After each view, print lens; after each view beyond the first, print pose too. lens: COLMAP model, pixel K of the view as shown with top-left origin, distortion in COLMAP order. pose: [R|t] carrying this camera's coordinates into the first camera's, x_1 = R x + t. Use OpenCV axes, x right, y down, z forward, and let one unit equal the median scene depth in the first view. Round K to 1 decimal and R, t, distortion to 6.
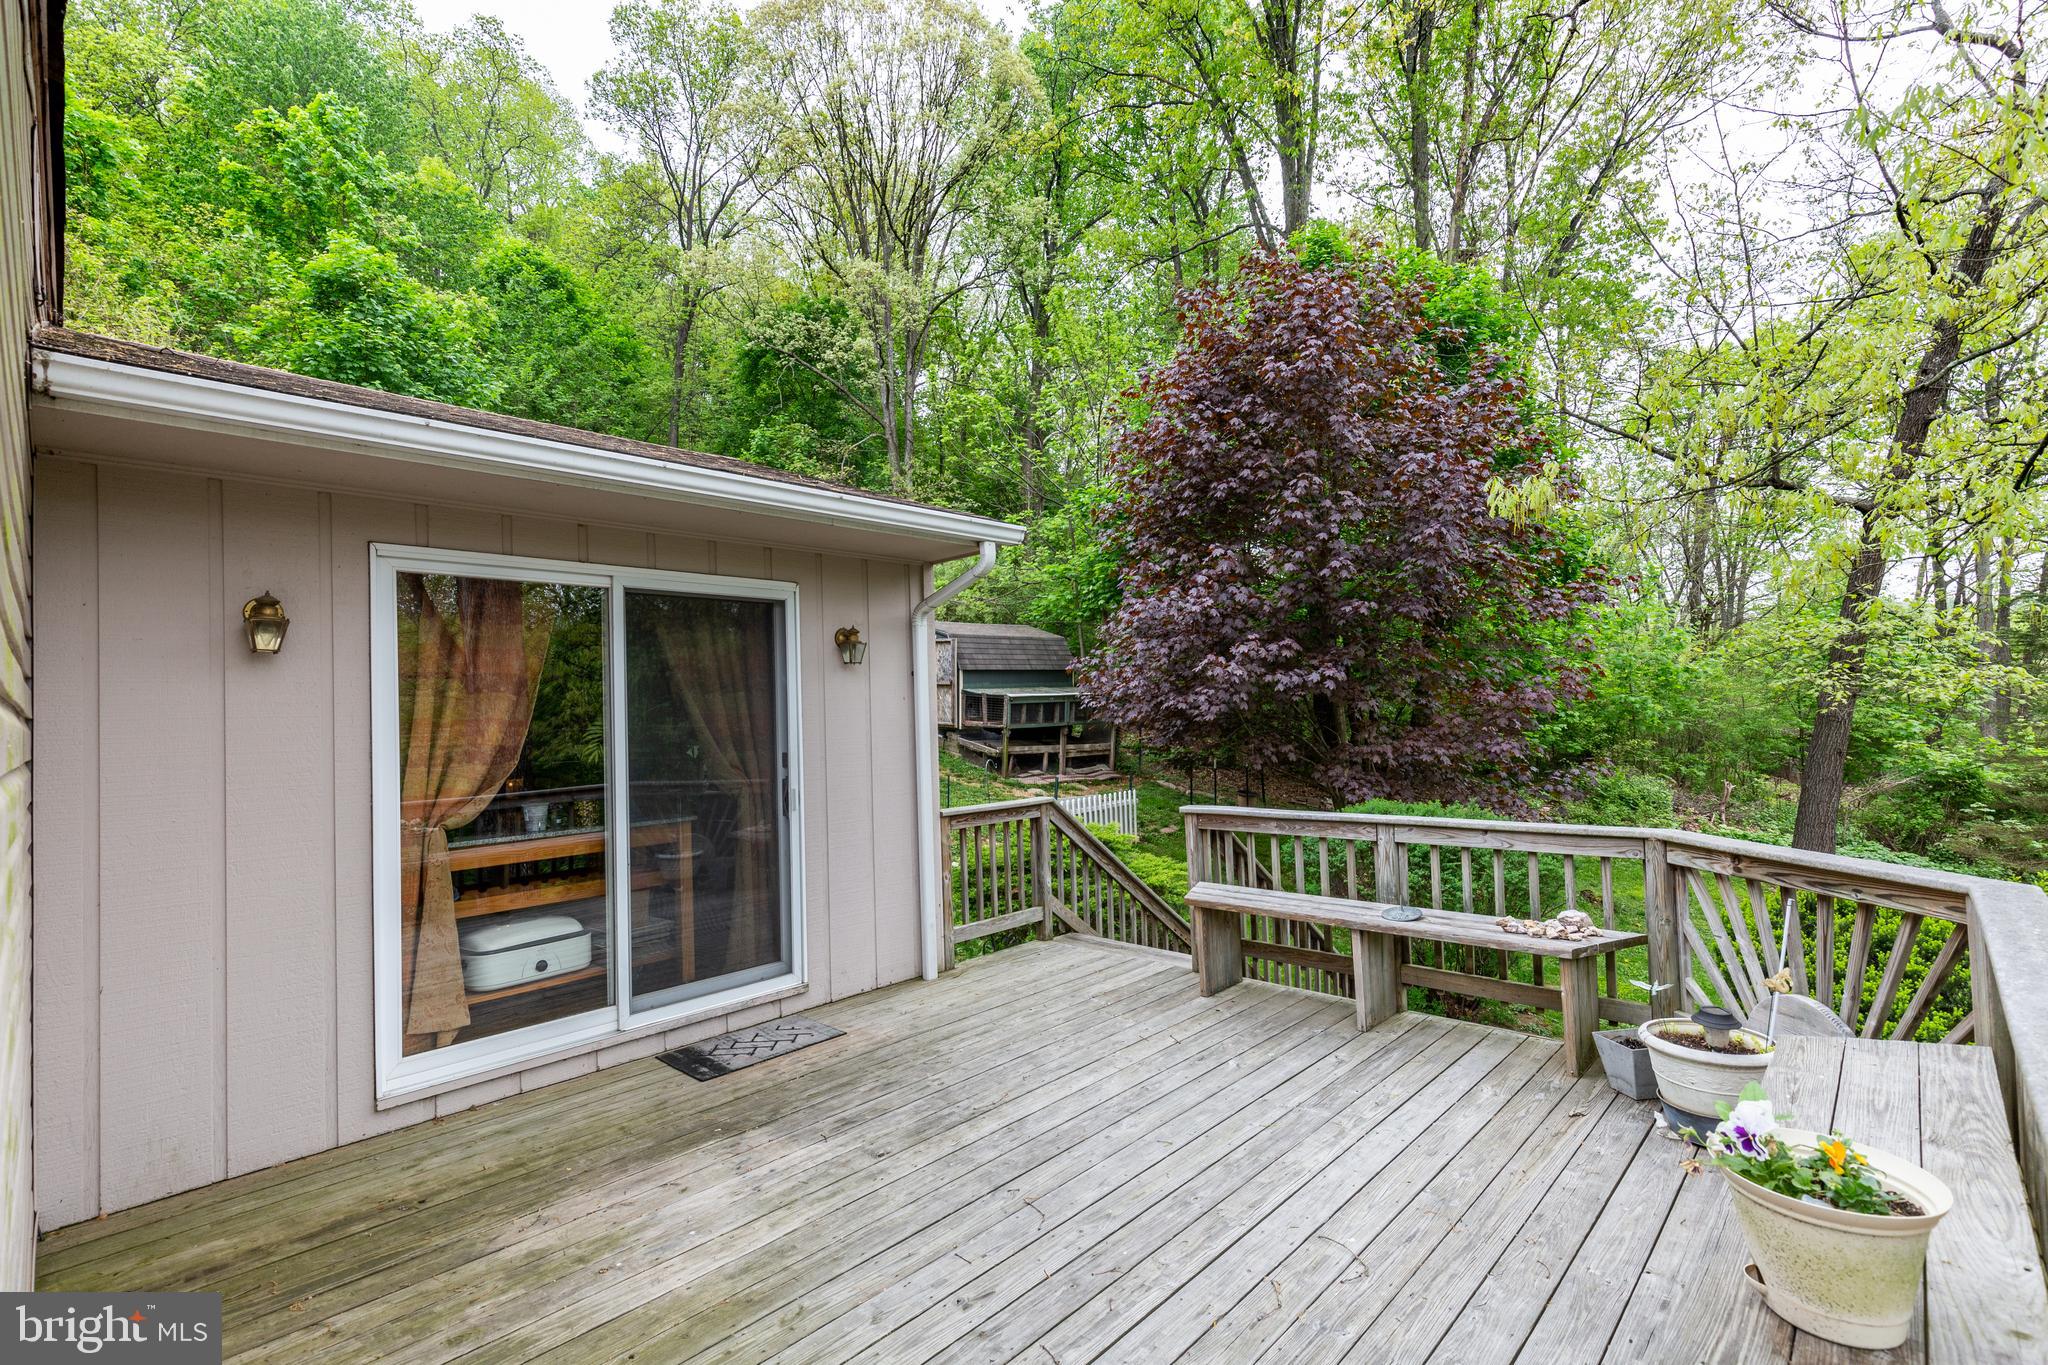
lens RADIAL K [[926.7, 0, 1016.8], [0, 926.7, 685.9], [0, 0, 1]] dist [0.005144, -0.000168]
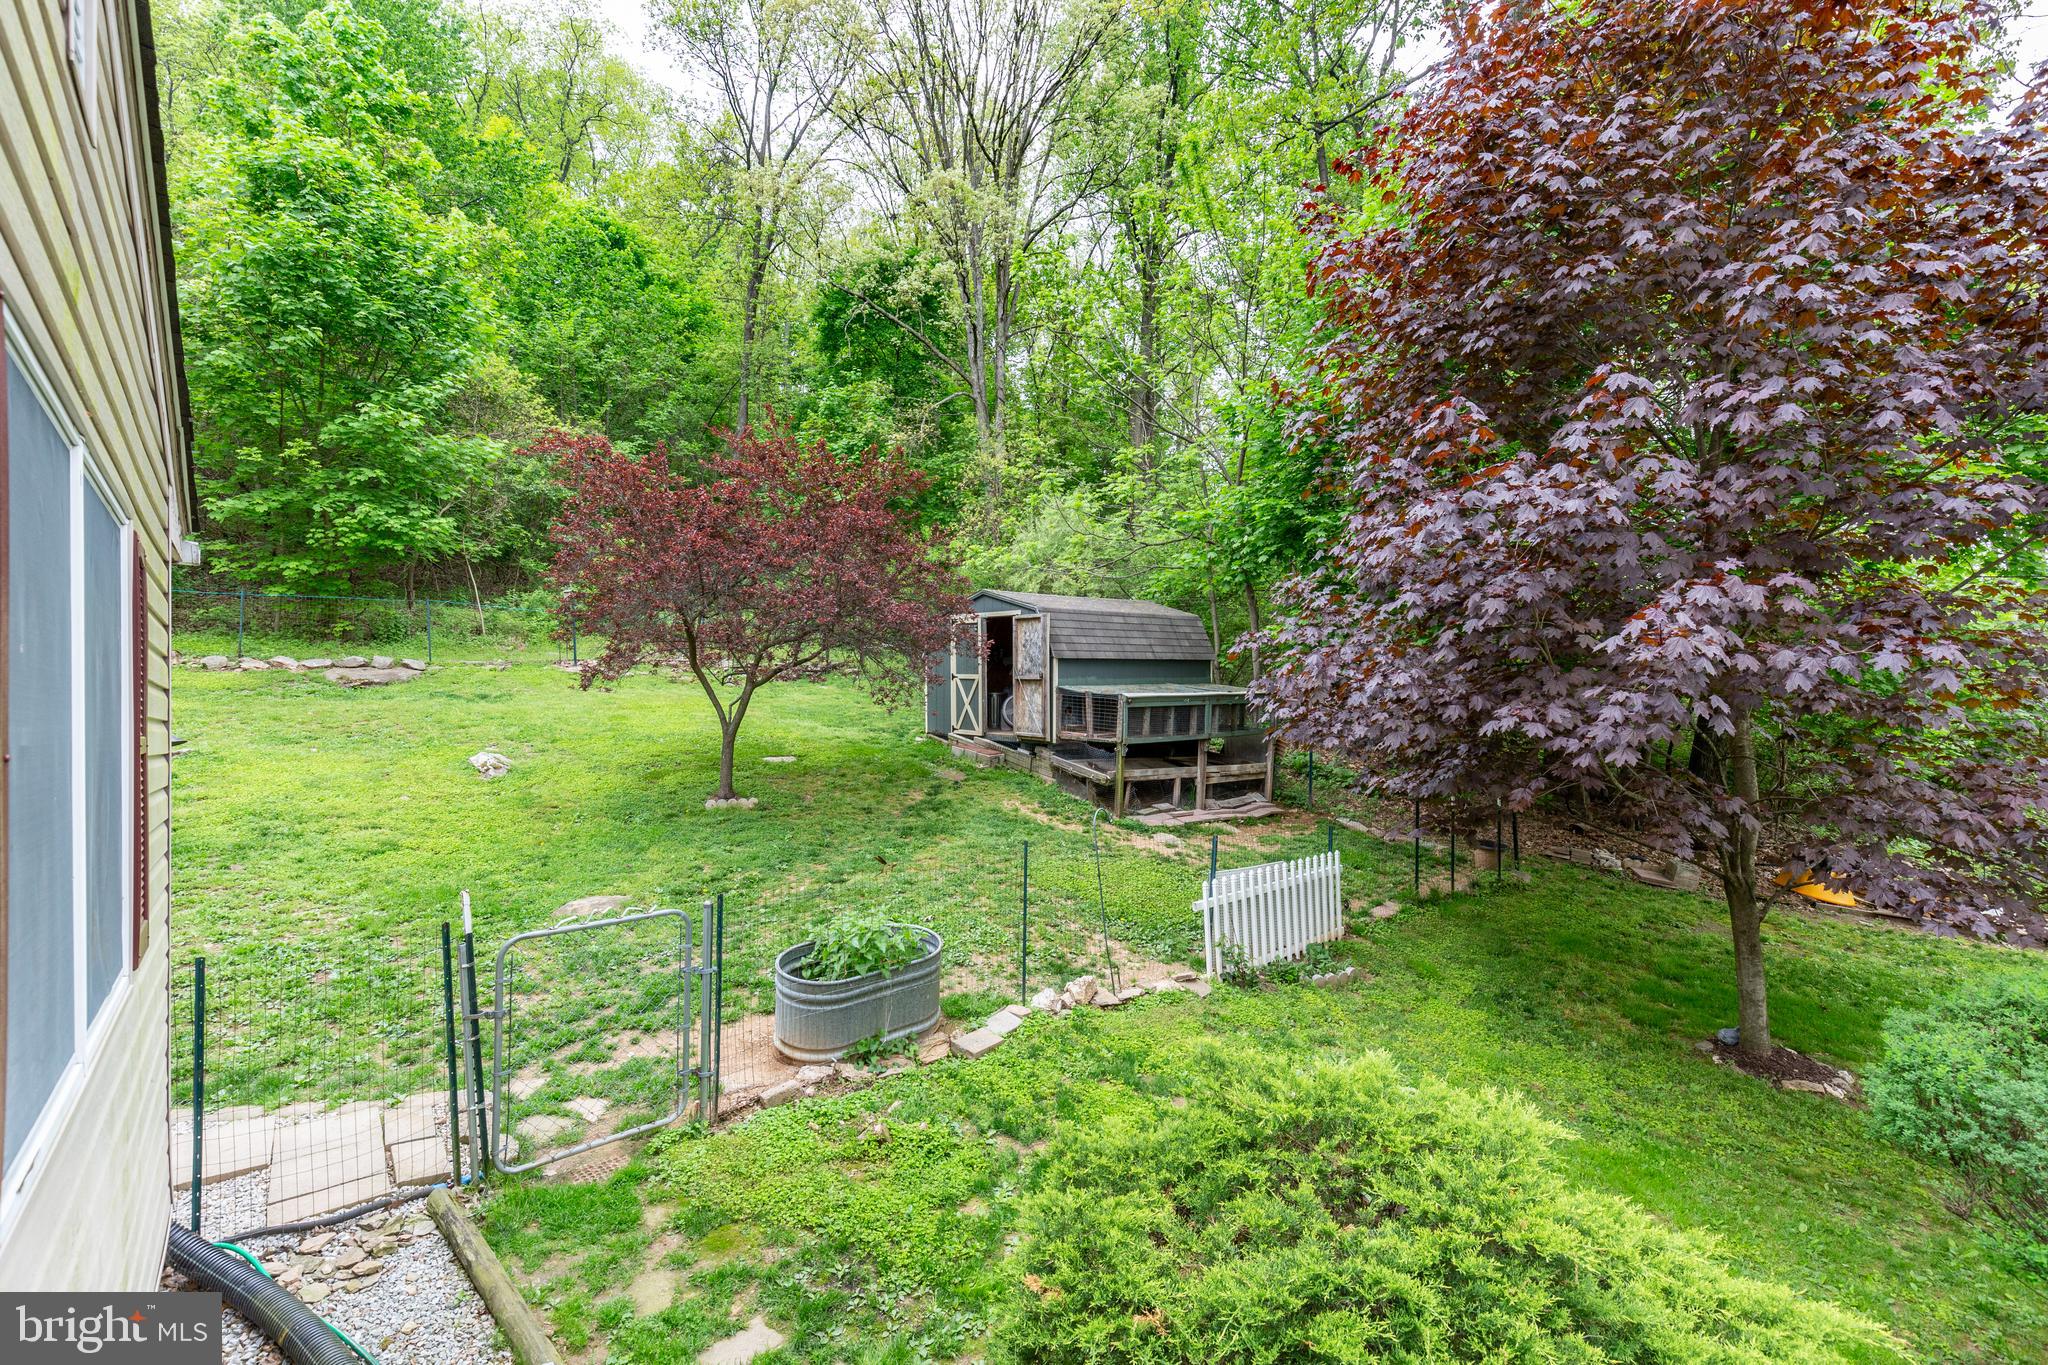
lens RADIAL K [[926.7, 0, 1013.1], [0, 926.7, 689.7], [0, 0, 1]] dist [0.005144, -0.000168]
pose [[0.993603, 0.003816, -0.112868, -0.012704], [-0.003081, 0.999973, 0.006688, 0.001799], [0.112891, -0.006298, 0.993587, 0.292147]]
